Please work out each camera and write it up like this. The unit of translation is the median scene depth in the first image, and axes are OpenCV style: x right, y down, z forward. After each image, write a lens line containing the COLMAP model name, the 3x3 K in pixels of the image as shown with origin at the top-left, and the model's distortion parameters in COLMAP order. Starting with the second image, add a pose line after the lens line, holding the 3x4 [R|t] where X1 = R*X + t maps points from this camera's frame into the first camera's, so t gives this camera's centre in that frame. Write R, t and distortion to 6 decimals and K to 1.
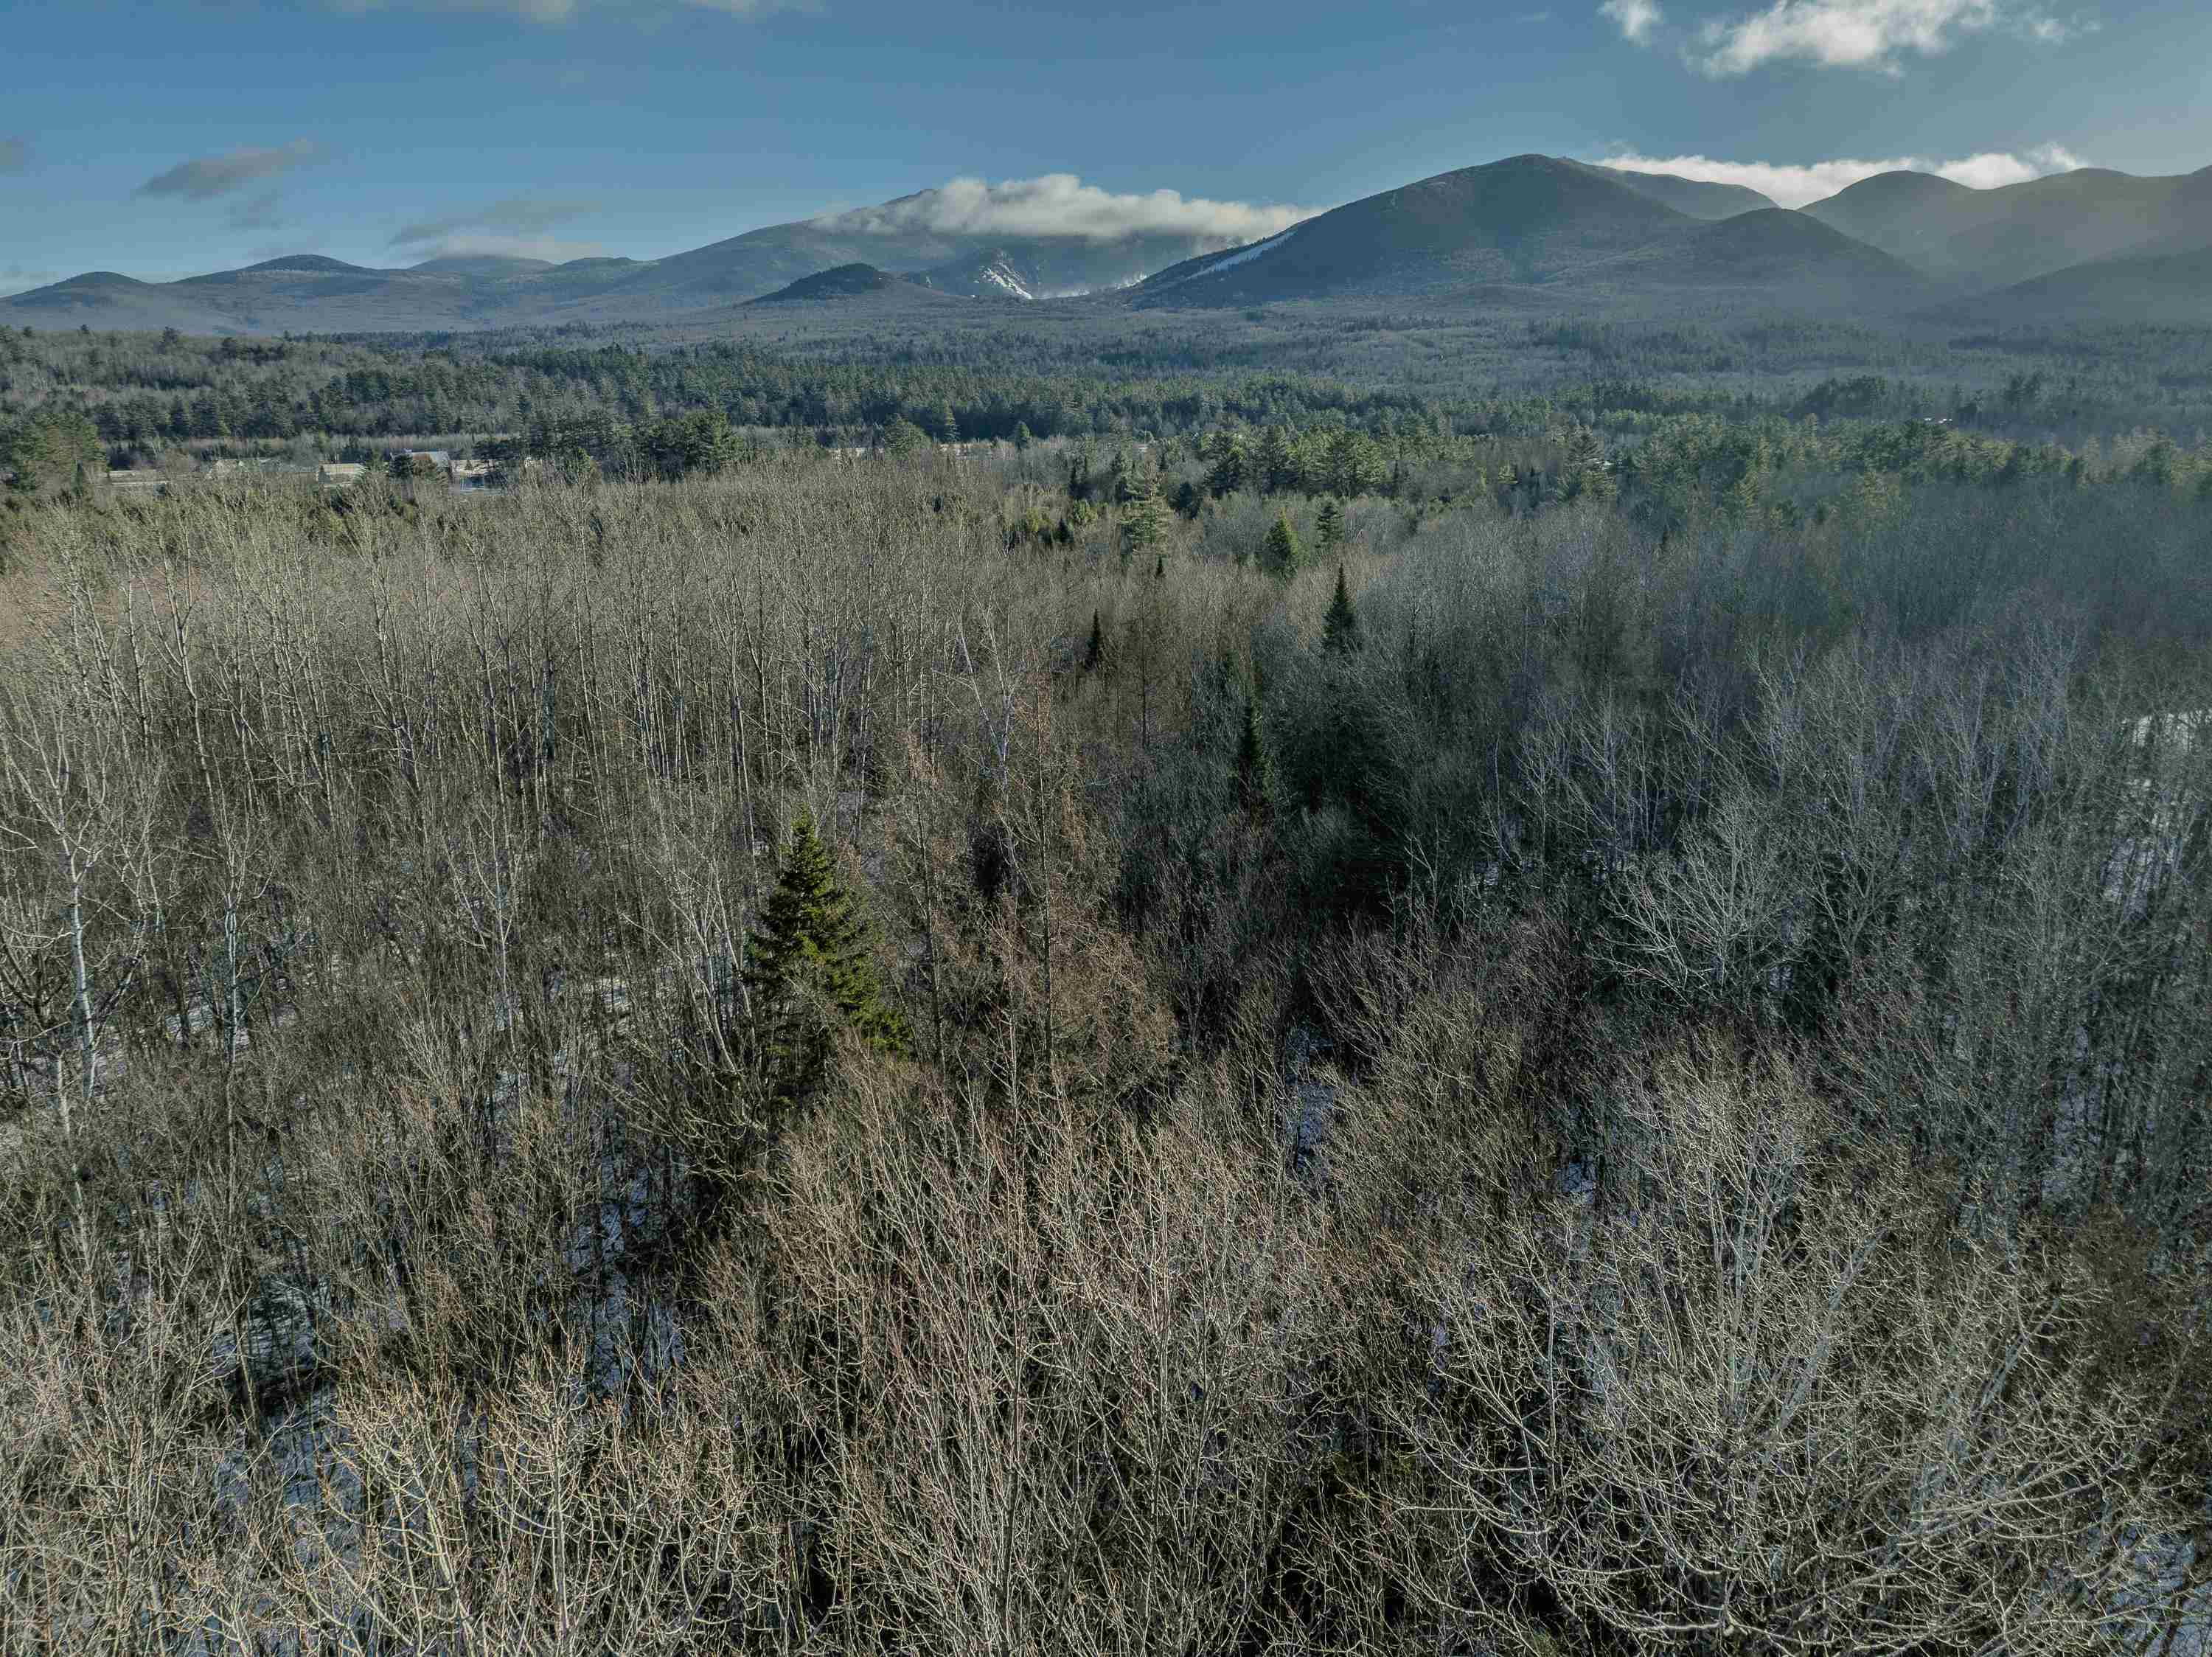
lens RADIAL K [[1564.1, 0, 1096.4], [0, 1564.1, 825.3], [0, 0, 1]] dist [-0.043875, 0.008375]
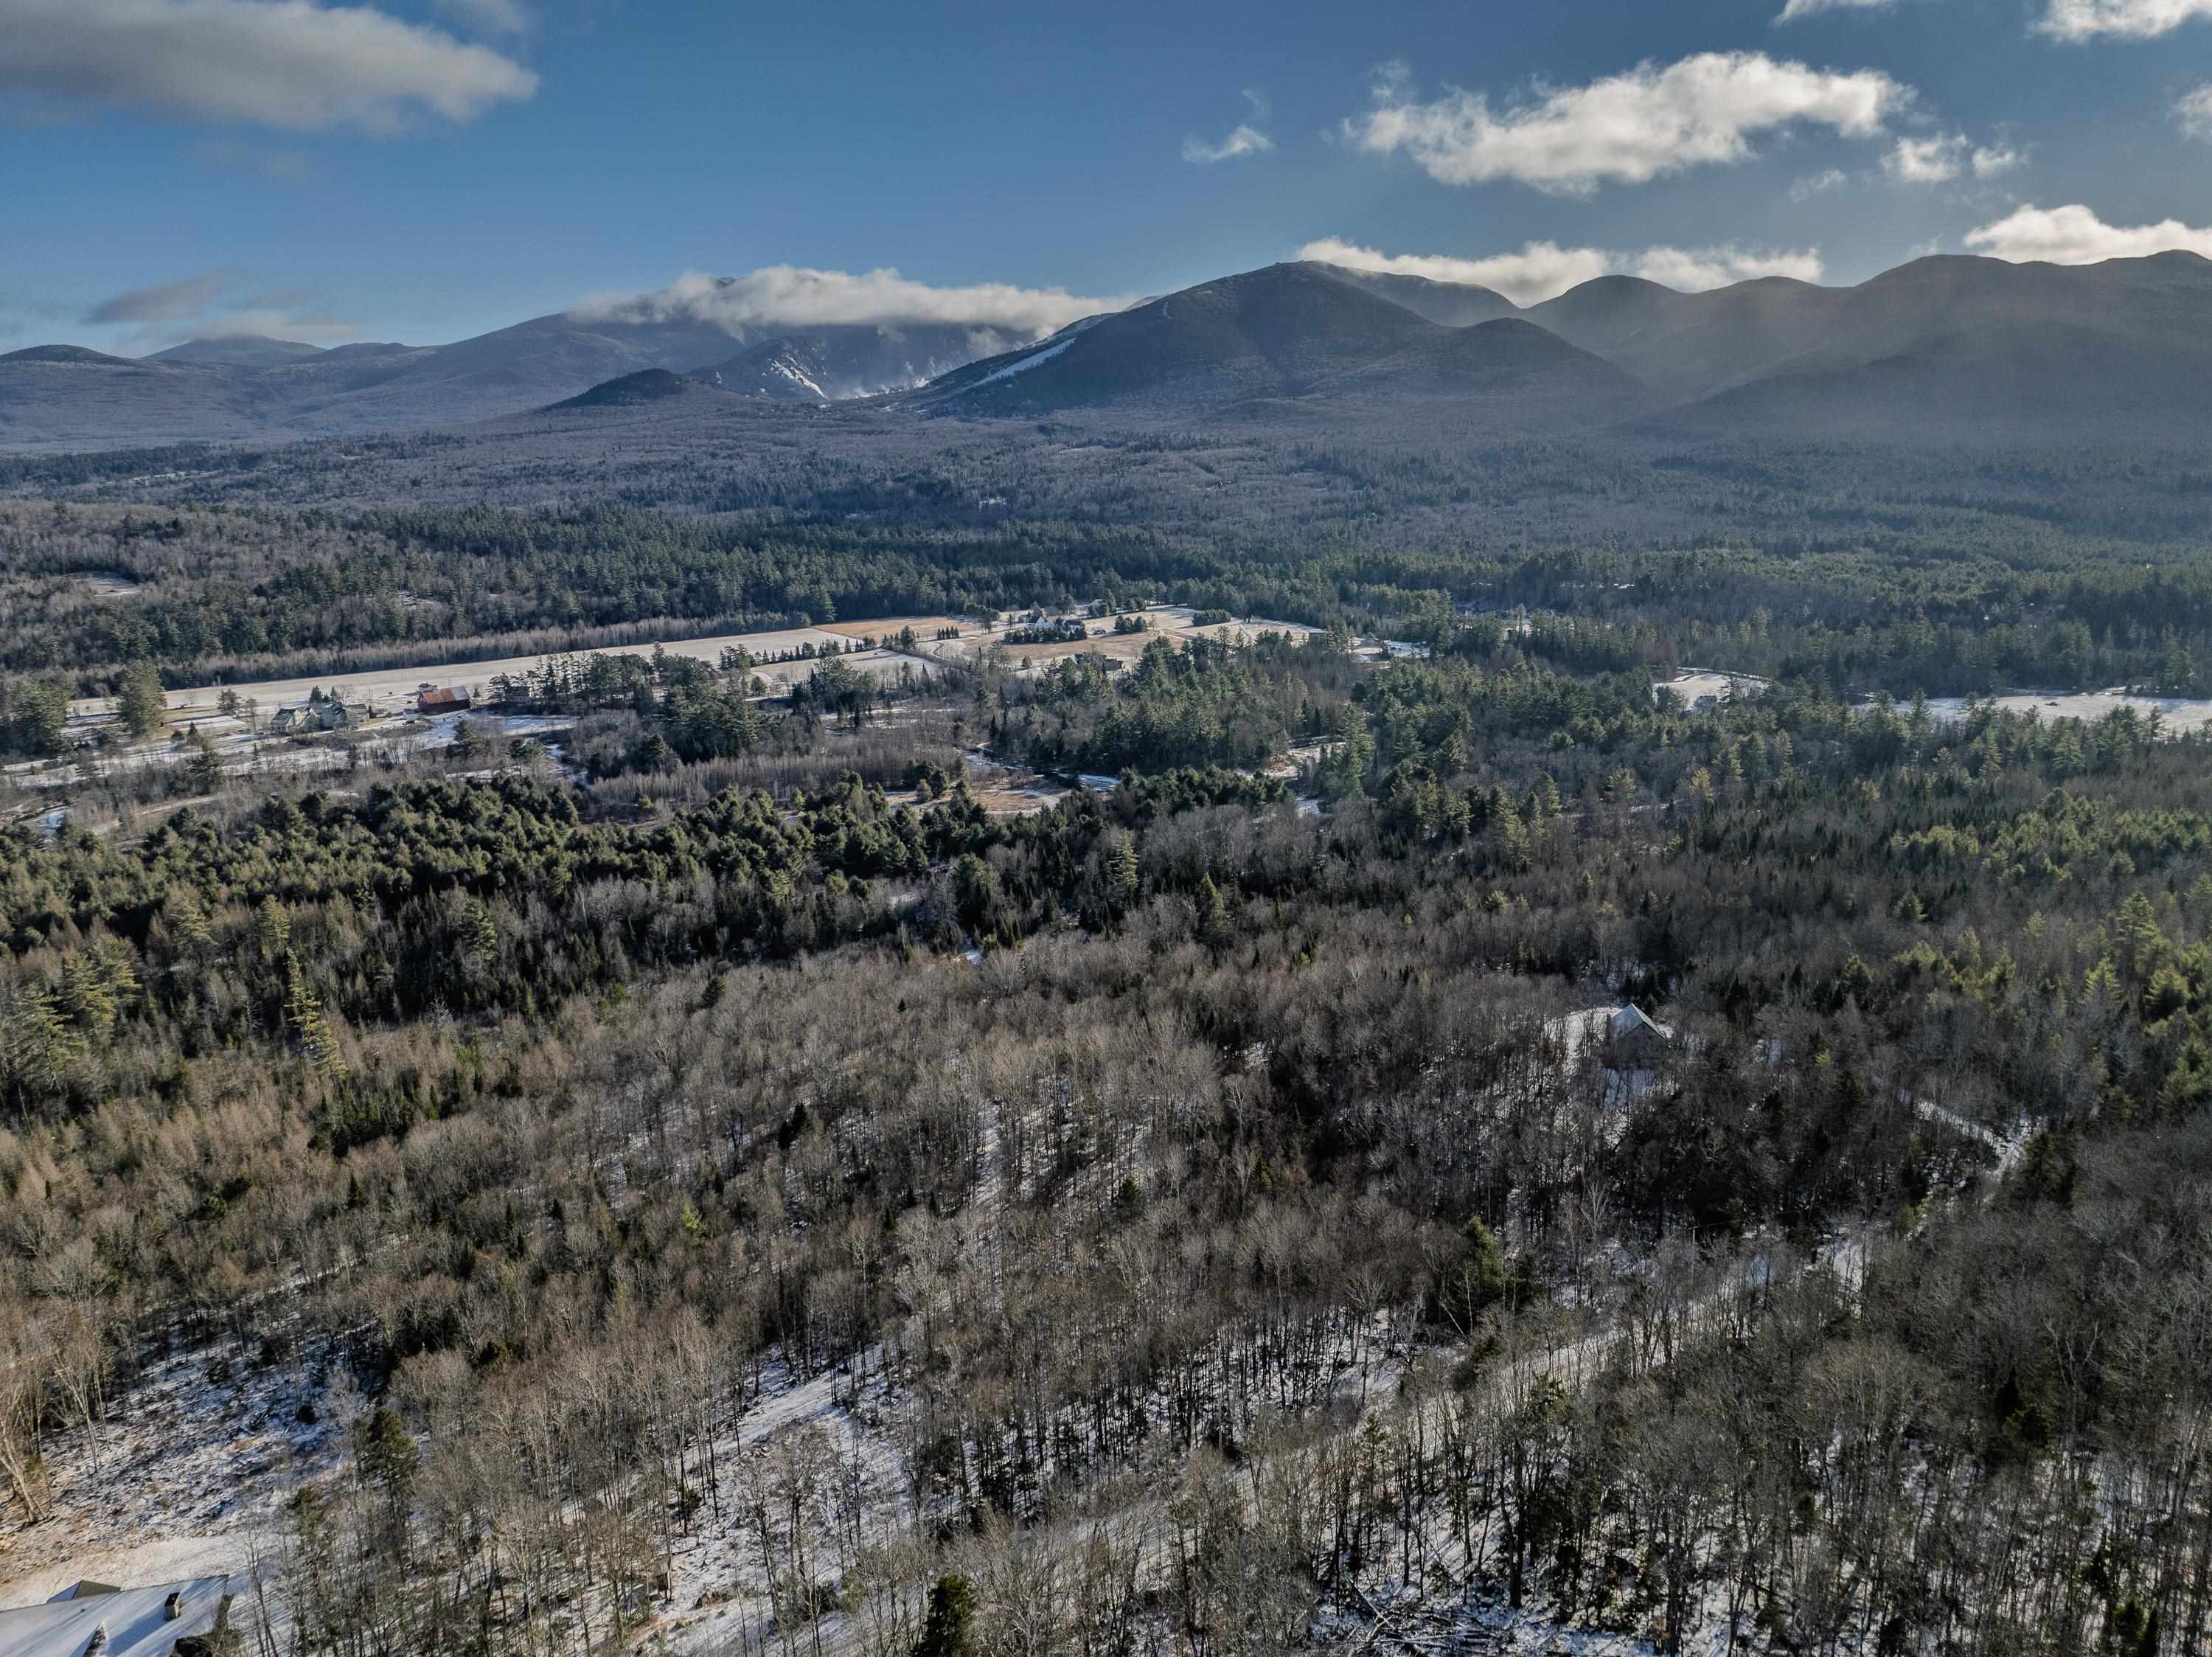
lens RADIAL K [[1564.1, 0, 1113.4], [0, 1564.1, 838.9], [0, 0, 1]] dist [-0.043875, 0.008375]
pose [[0.988646, -0.038642, 0.145210, -0.056632], [0.042922, 0.998728, -0.026454, -0.039635], [-0.144003, 0.032386, 0.989047, -0.187322]]
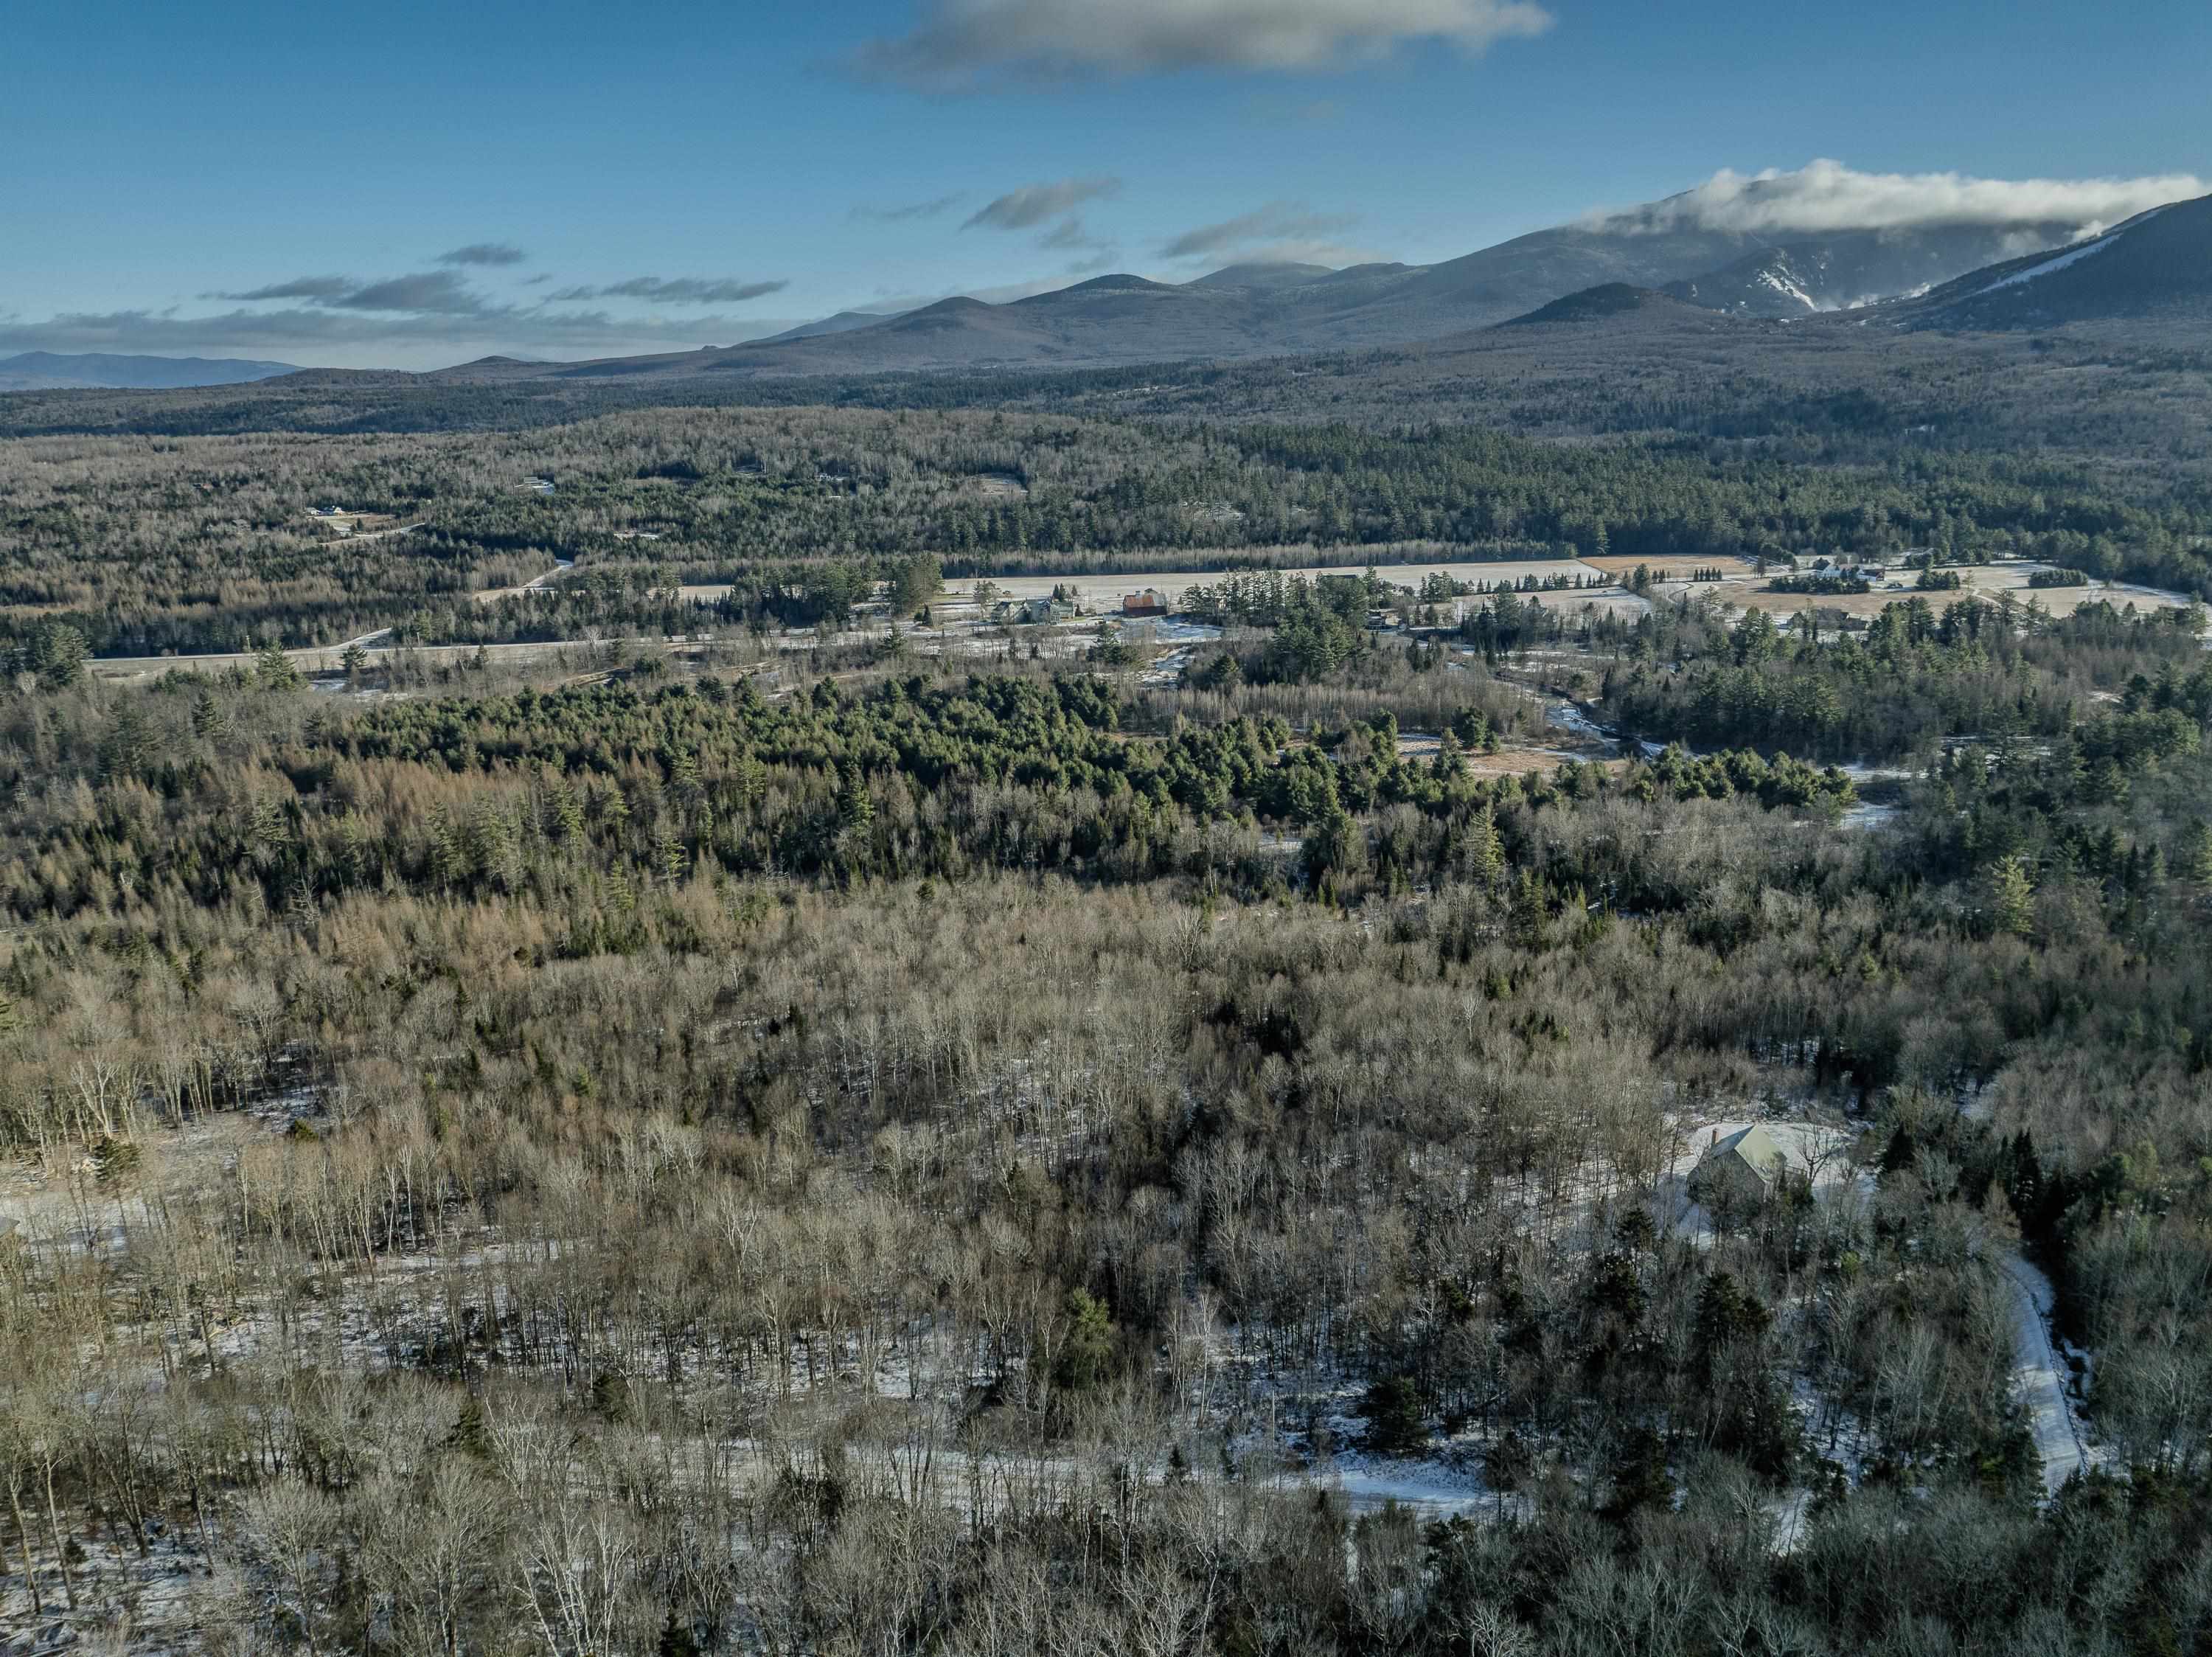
lens RADIAL K [[1564.1, 0, 1104.5], [0, 1564.1, 836.2], [0, 0, 1]] dist [-0.043875, 0.008375]
pose [[0.895134, 0.115529, -0.430567, 0.088078], [-0.107772, 0.993269, 0.042458, -0.052289], [0.432573, 0.008397, 0.901560, -0.151619]]
